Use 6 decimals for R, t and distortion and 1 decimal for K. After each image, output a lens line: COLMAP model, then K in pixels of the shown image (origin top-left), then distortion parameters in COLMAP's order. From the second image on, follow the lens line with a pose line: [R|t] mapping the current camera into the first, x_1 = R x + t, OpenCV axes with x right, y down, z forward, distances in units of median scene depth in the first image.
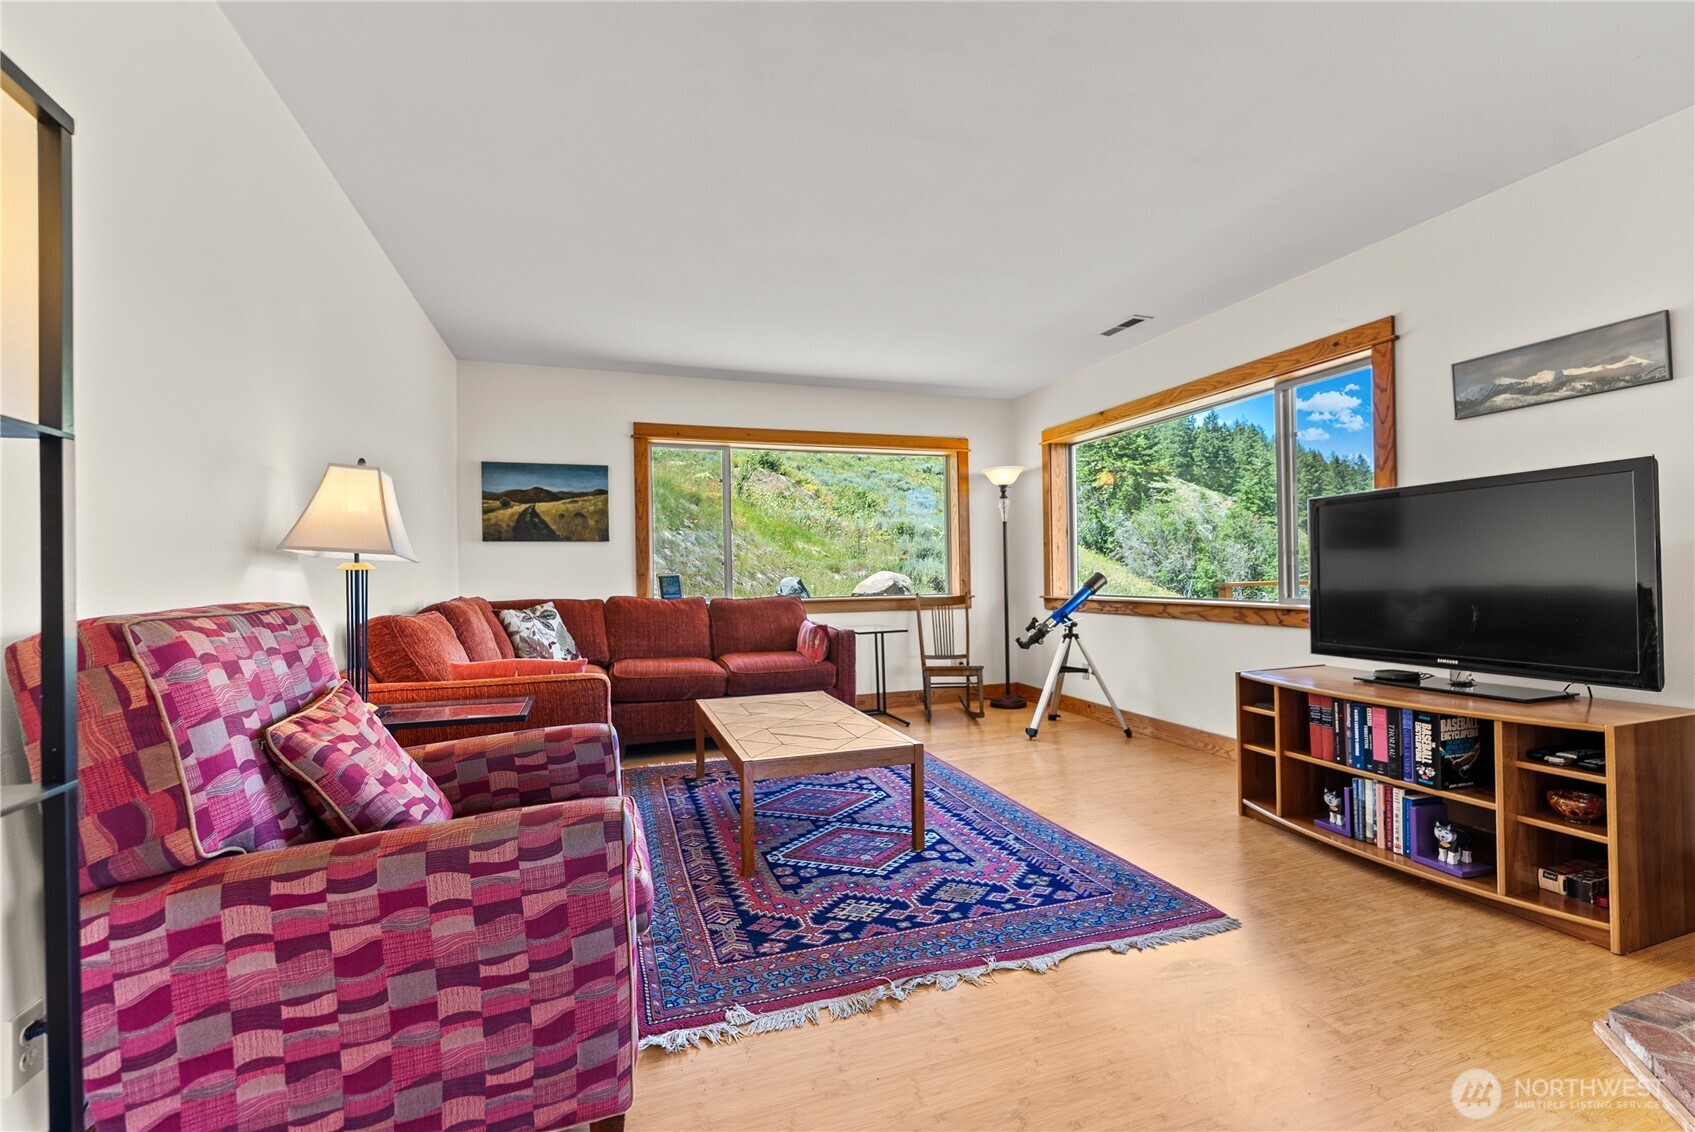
lens RADIAL K [[726.1, 0, 836.2], [0, 726.1, 565.5], [0, 0, 1]] dist [-0.008309, -0.000215]
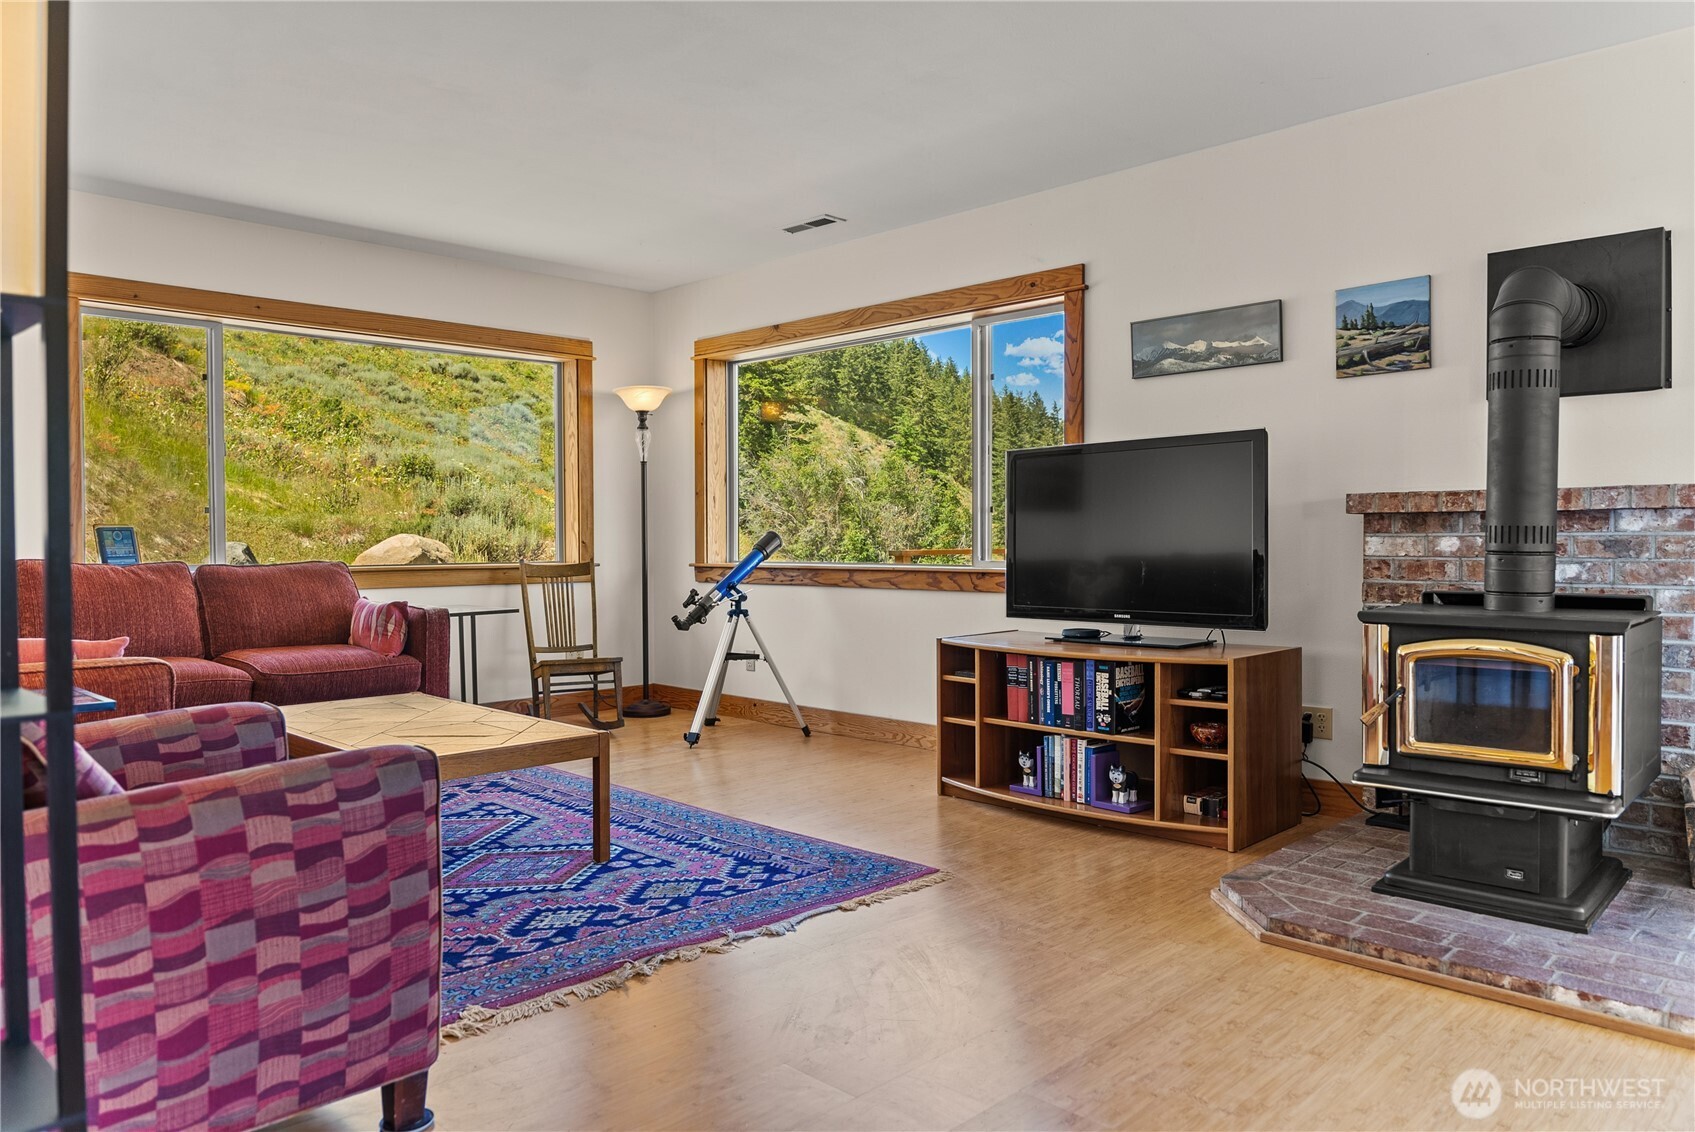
lens RADIAL K [[1164.5, 0, 851.3], [0, 1164.5, 554.3], [0, 0, 1]] dist [-0.009534, -0.001987]
pose [[0.890777, 0.005581, 0.454406, -0.106935], [-0.014247, 0.999776, 0.015649, 0.010884], [-0.454216, -0.020414, 0.890657, -0.127705]]
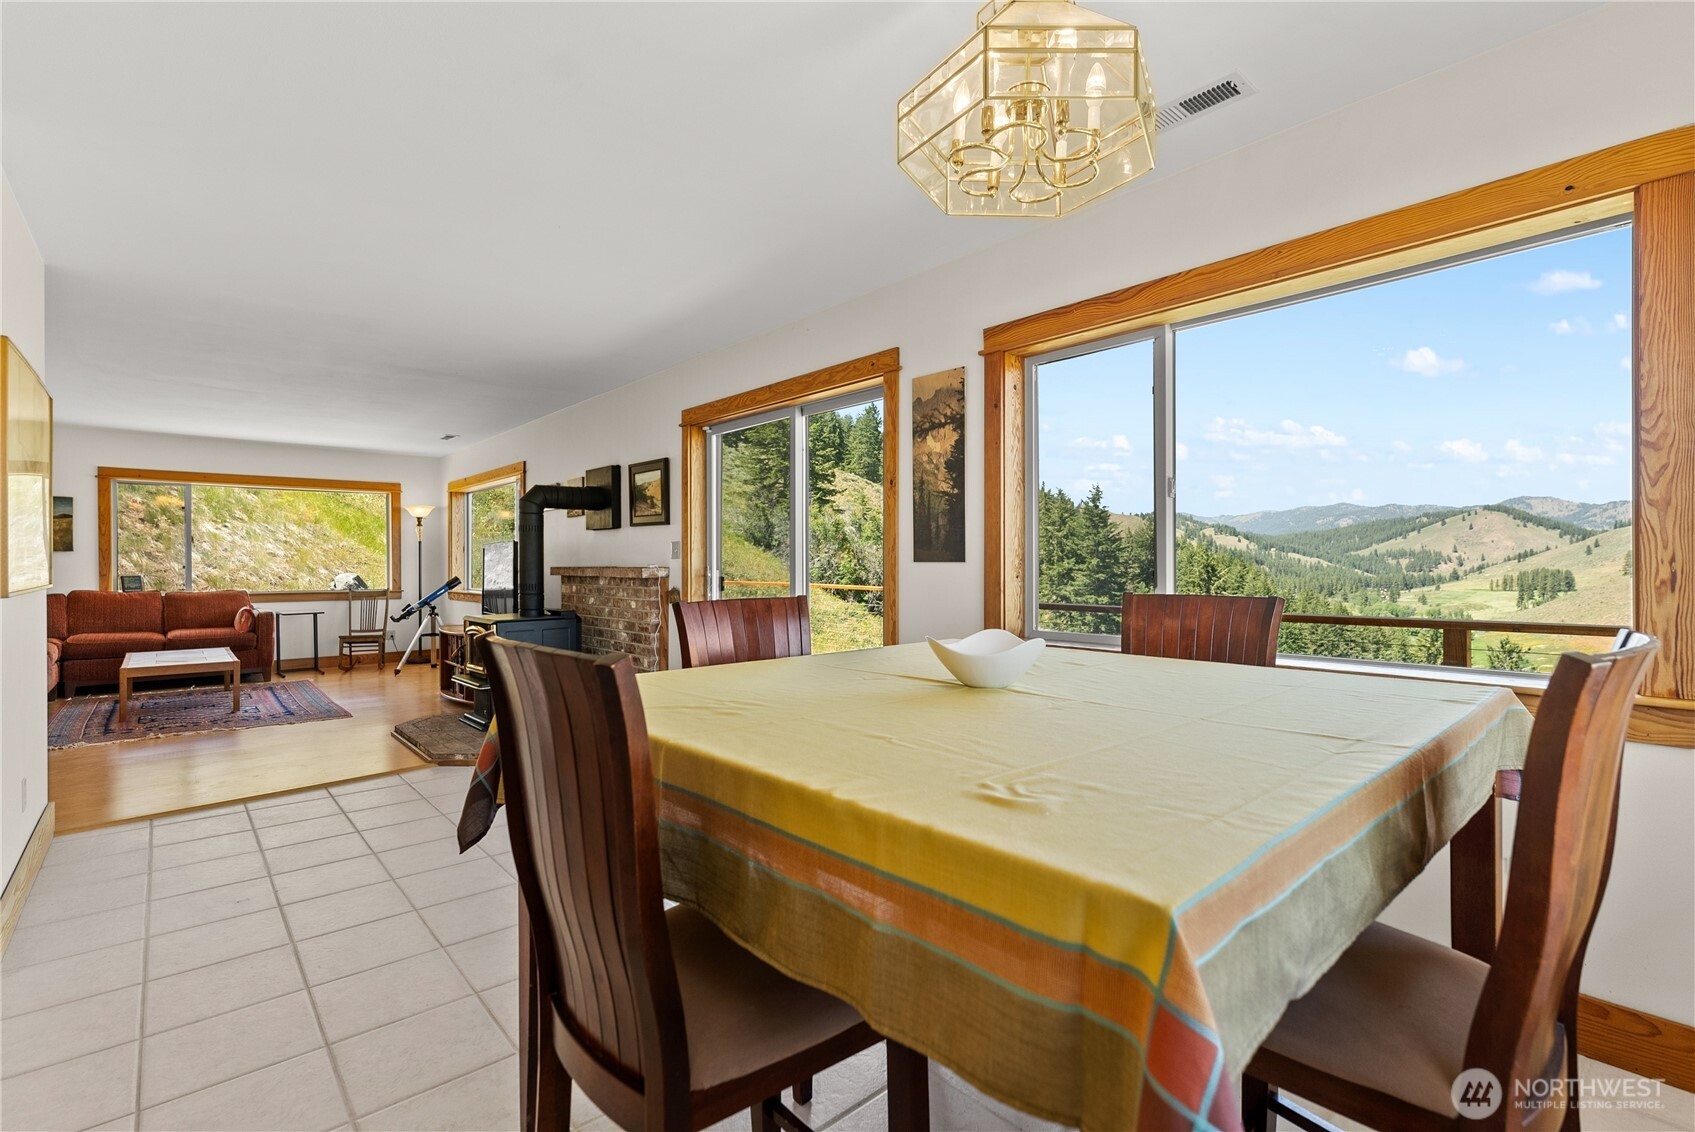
lens RADIAL K [[781.0, 0, 841.8], [0, 781.0, 563.1], [0, 0, 1]] dist [0.004213, -0.002451]
pose [[0.919752, 0.014101, 0.392247, 0.384145], [-0.016080, 0.999869, 0.001760, -0.030970], [-0.392171, -0.007926, 0.919858, -0.811476]]
